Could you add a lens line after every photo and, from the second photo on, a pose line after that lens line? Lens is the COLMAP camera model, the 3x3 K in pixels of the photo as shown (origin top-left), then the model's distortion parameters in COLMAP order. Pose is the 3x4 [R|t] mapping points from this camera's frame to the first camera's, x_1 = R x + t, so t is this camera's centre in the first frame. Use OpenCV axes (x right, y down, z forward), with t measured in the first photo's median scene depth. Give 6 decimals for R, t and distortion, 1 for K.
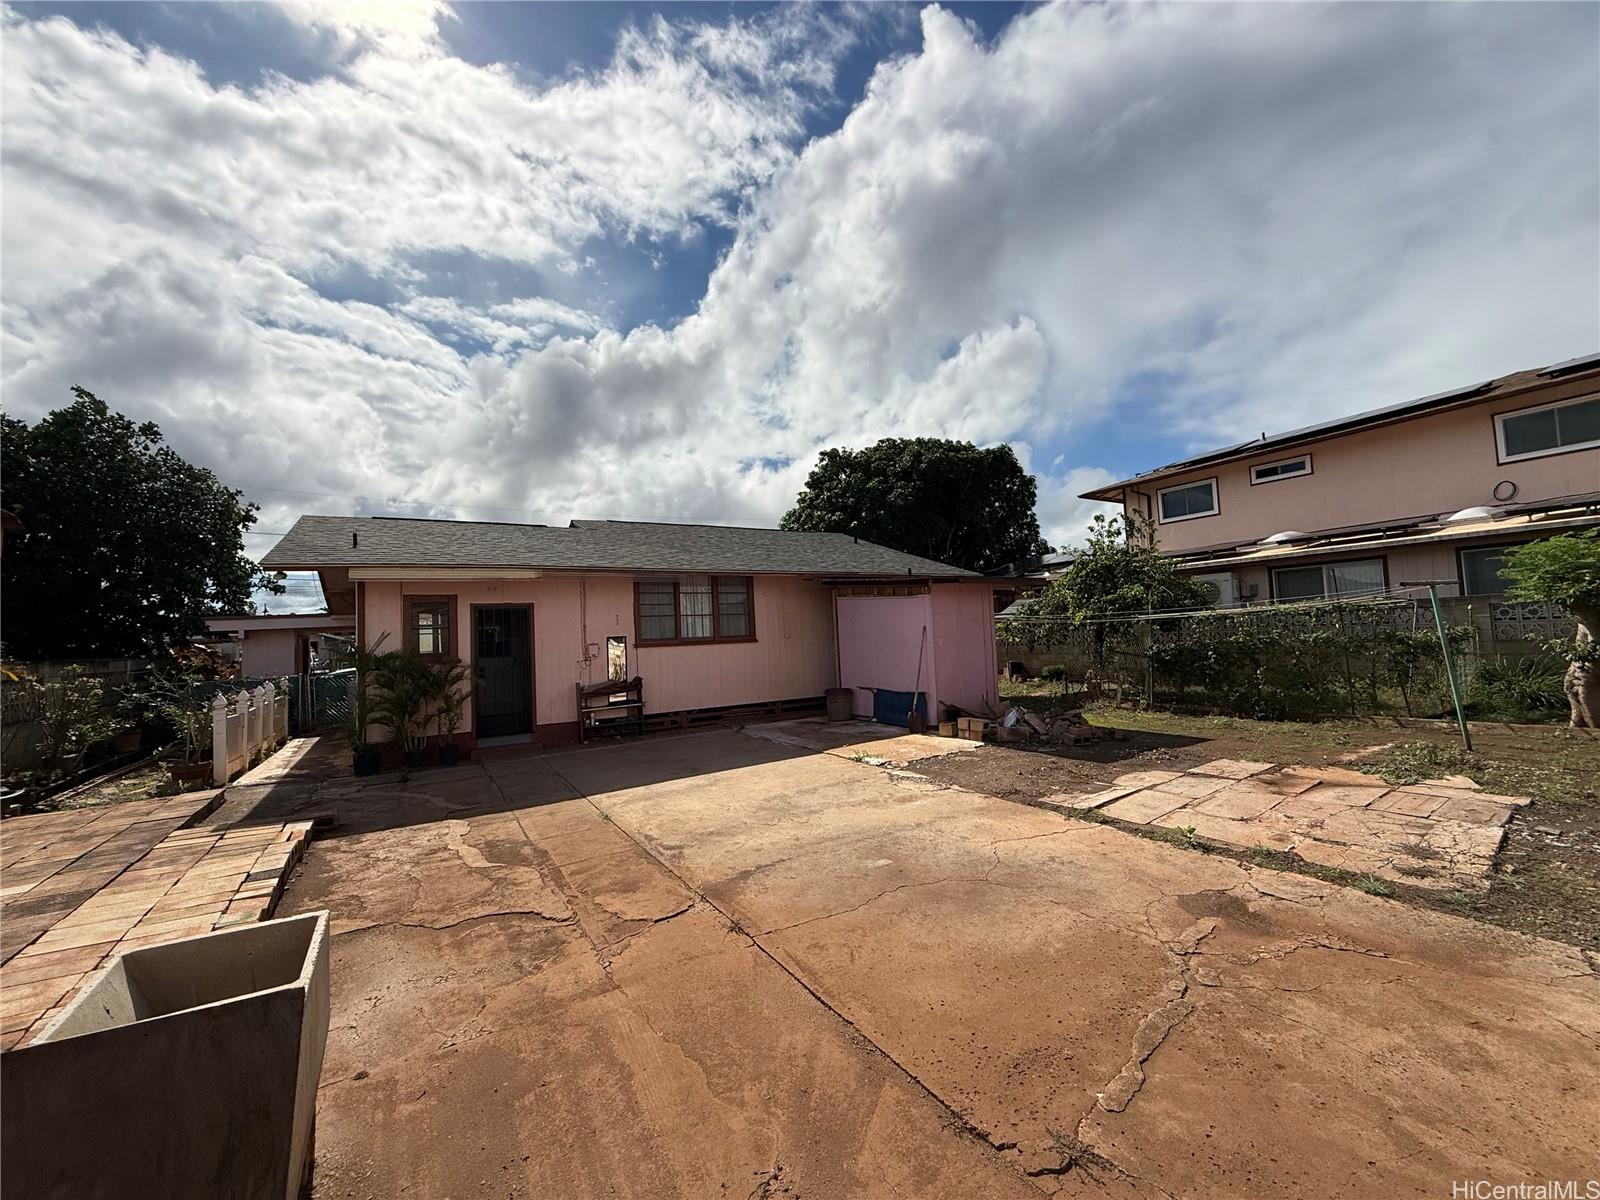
lens RADIAL K [[642.0, 0, 791.7], [0, 642.0, 604.4], [0, 0, 1]] dist [0.002282, 0.000681]
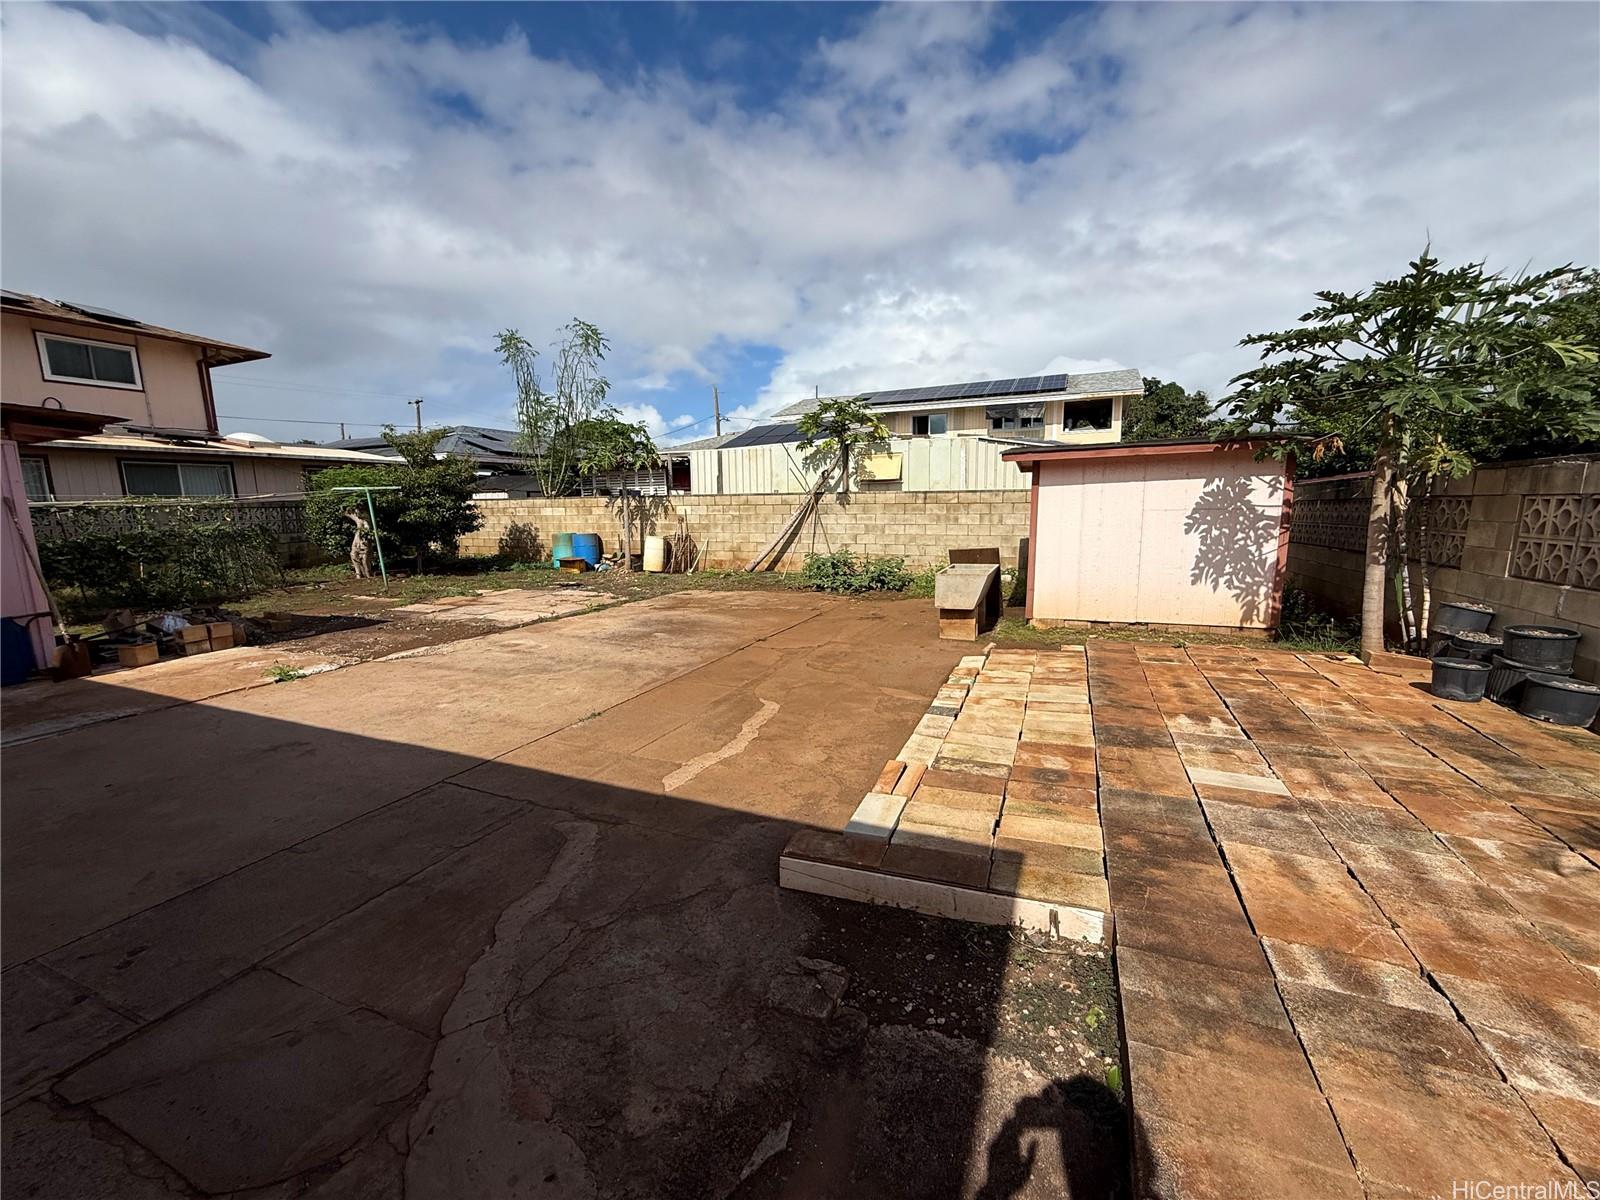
lens RADIAL K [[642.0, 0, 791.7], [0, 642.0, 604.4], [0, 0, 1]] dist [0.002282, 0.000681]
pose [[-0.581188, -0.072791, 0.810507, -1.227153], [0.008522, 0.995392, 0.095507, 0.147063], [-0.813725, 0.062415, -0.577890, 1.458792]]
